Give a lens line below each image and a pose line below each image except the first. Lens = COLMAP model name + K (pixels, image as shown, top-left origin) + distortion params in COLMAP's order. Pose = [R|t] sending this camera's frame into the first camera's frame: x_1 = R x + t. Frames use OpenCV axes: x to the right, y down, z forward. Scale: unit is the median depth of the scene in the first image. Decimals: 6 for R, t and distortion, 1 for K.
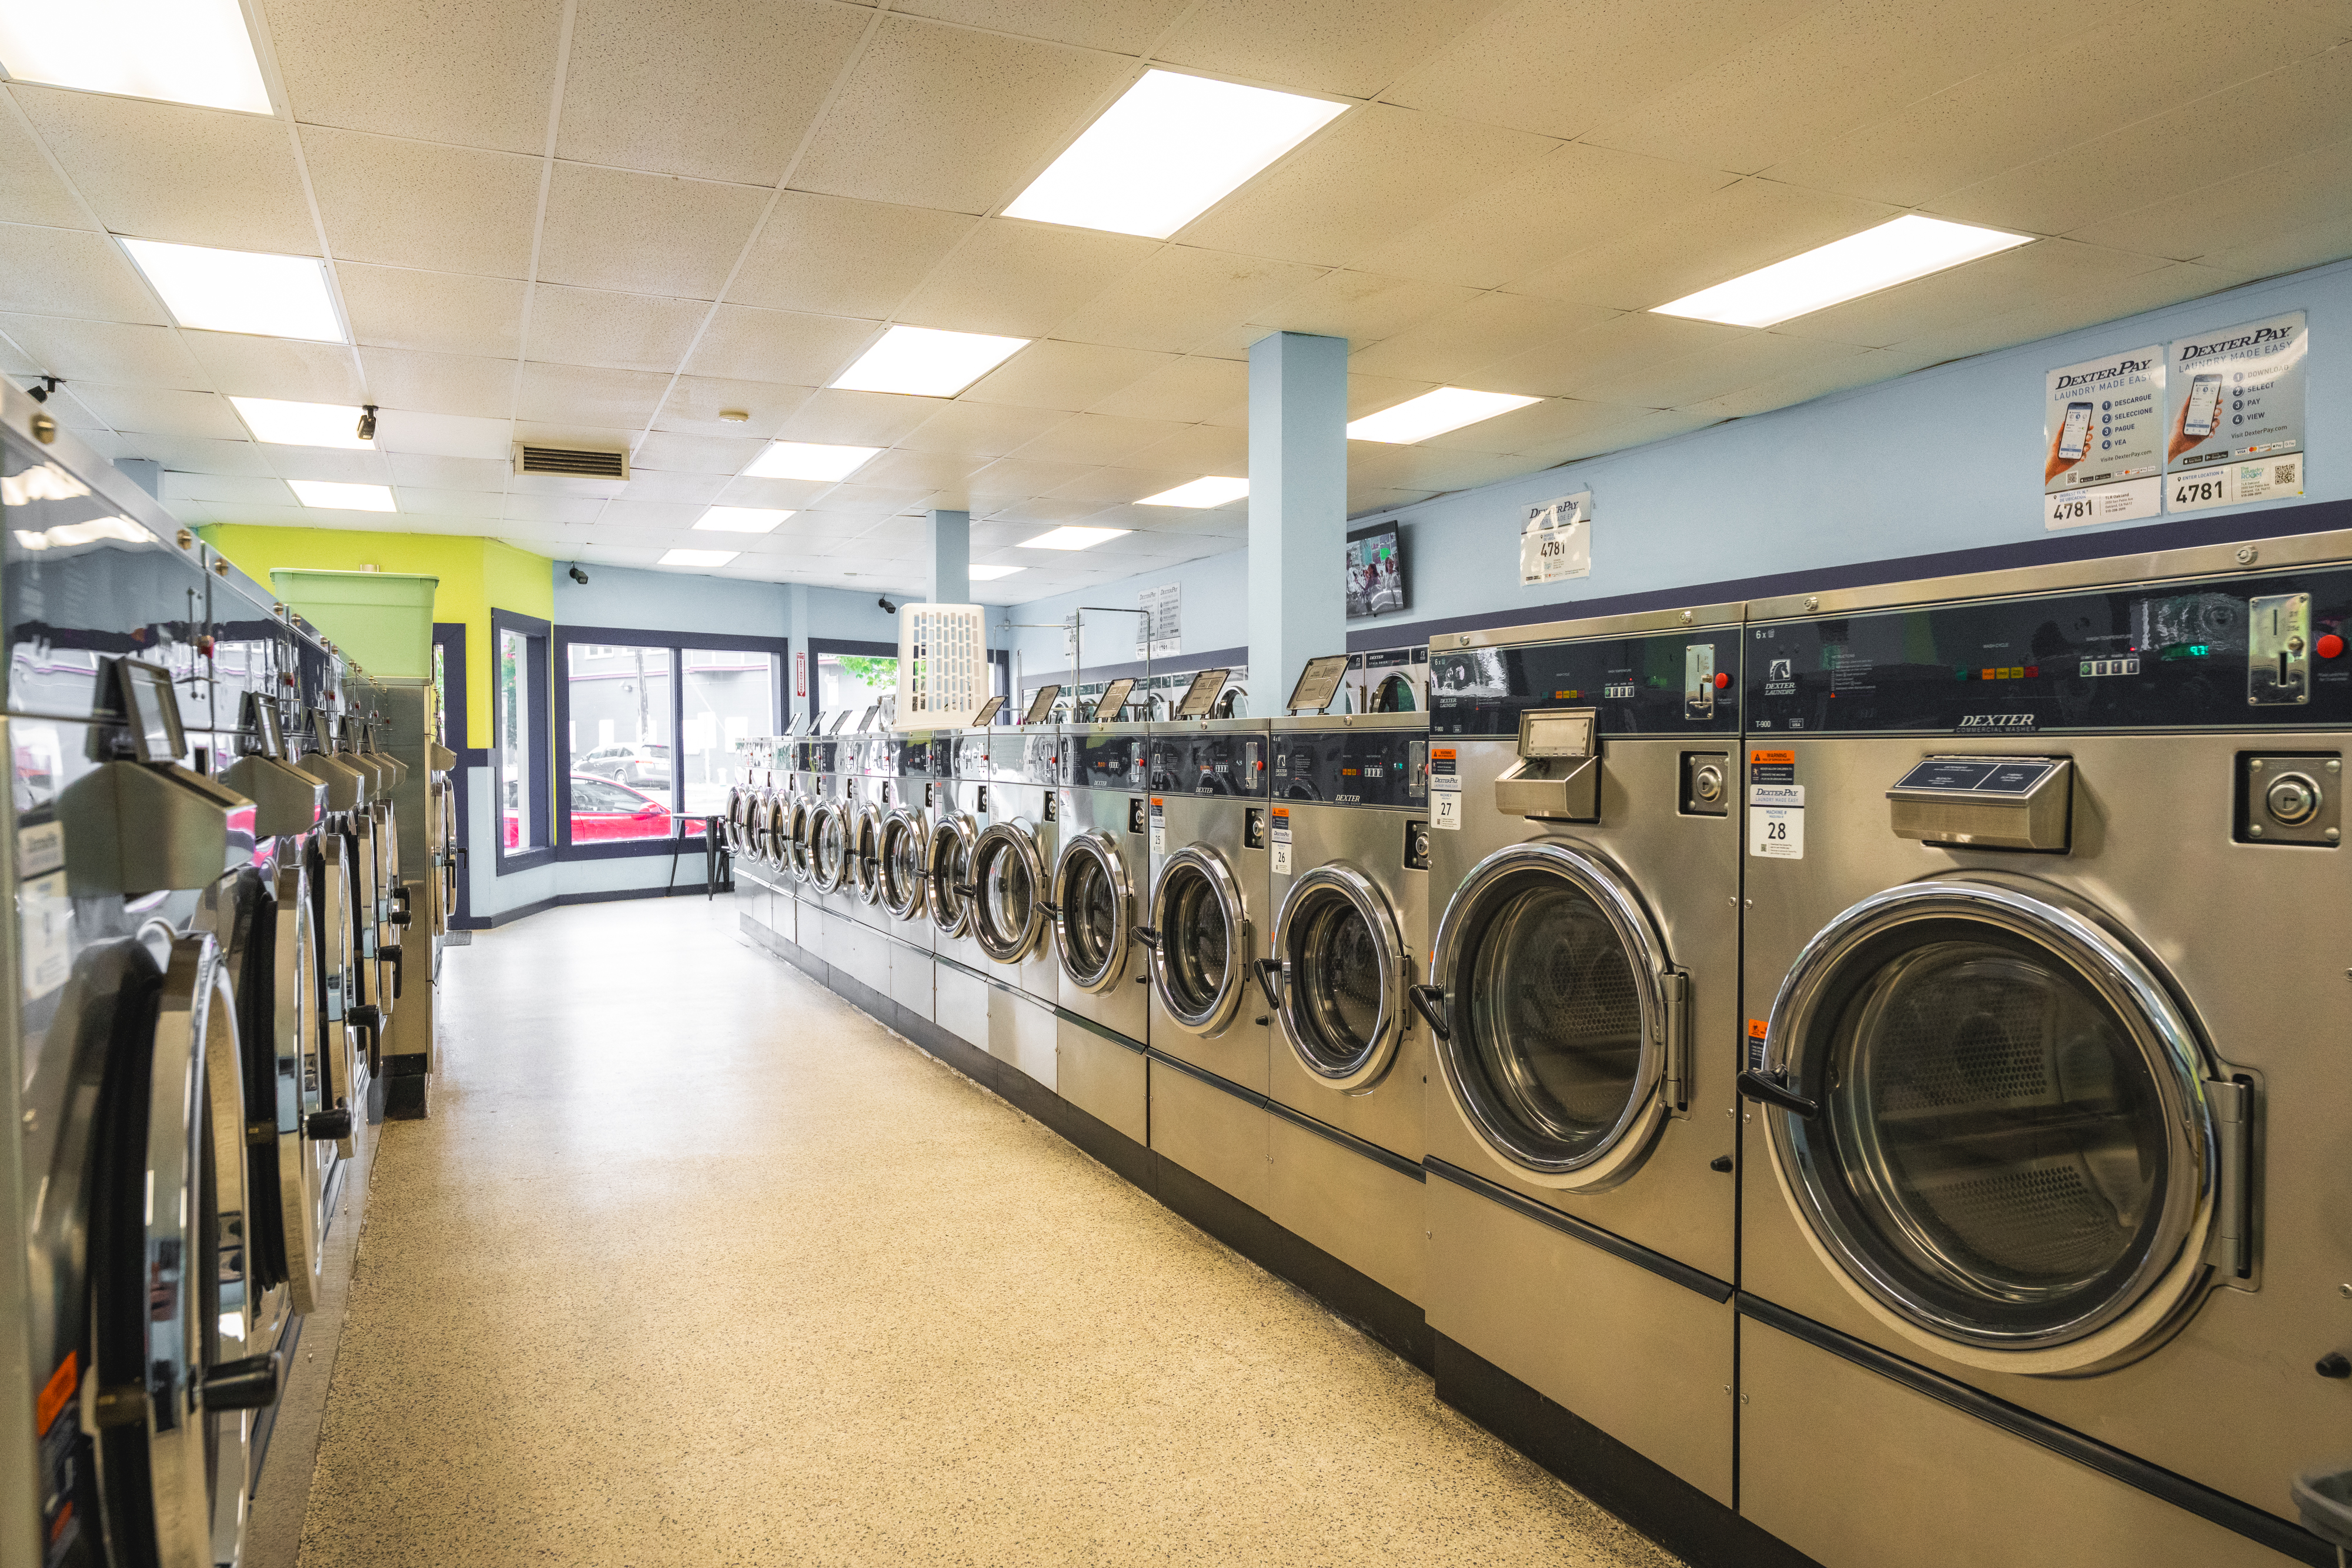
lens RADIAL K [[1580.8, 0, 1174.4], [0, 1580.8, 783.9], [0, 0, 1]] dist [0.005762, 0.000252]
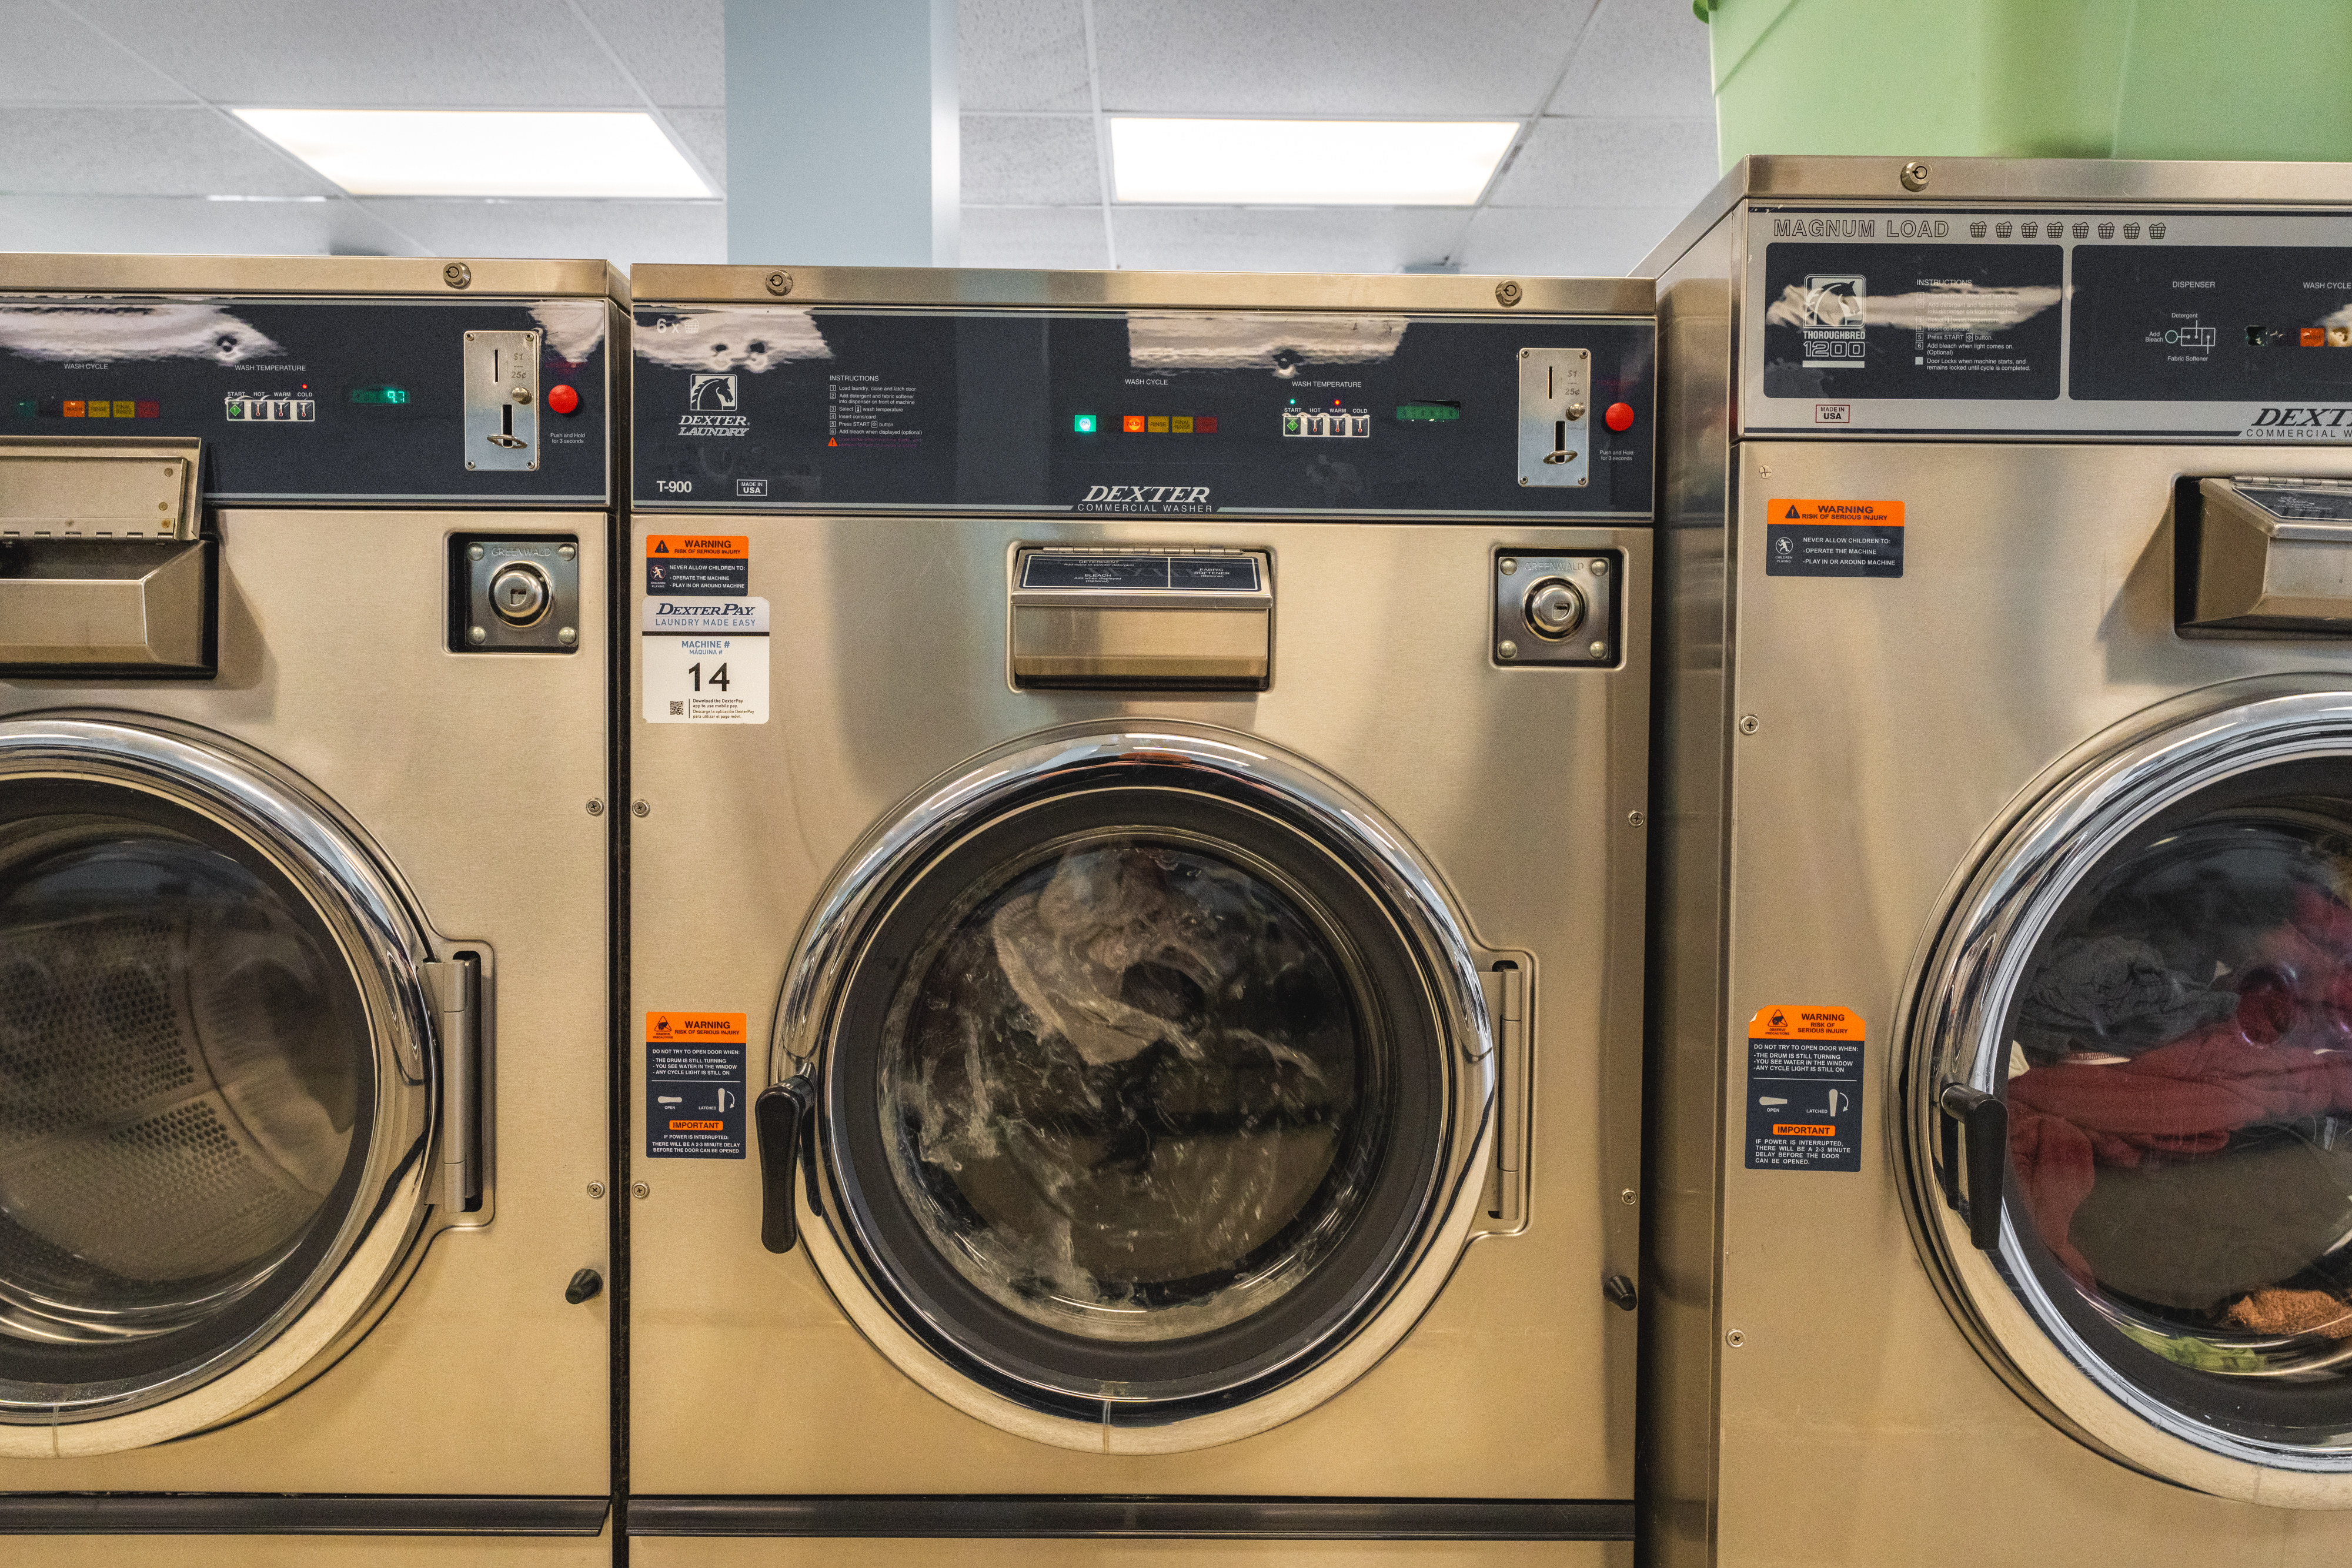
lens RADIAL K [[2142.9, 0, 1180.8], [0, 2142.9, 656.6], [0, 0, 1]] dist [-0.047964, 0.000000]
pose [[0.413025, -0.043867, 0.909663, -0.214207], [0.004626, 0.998927, 0.046071, -0.010737], [-0.910708, -0.014821, 0.412785, 0.466904]]
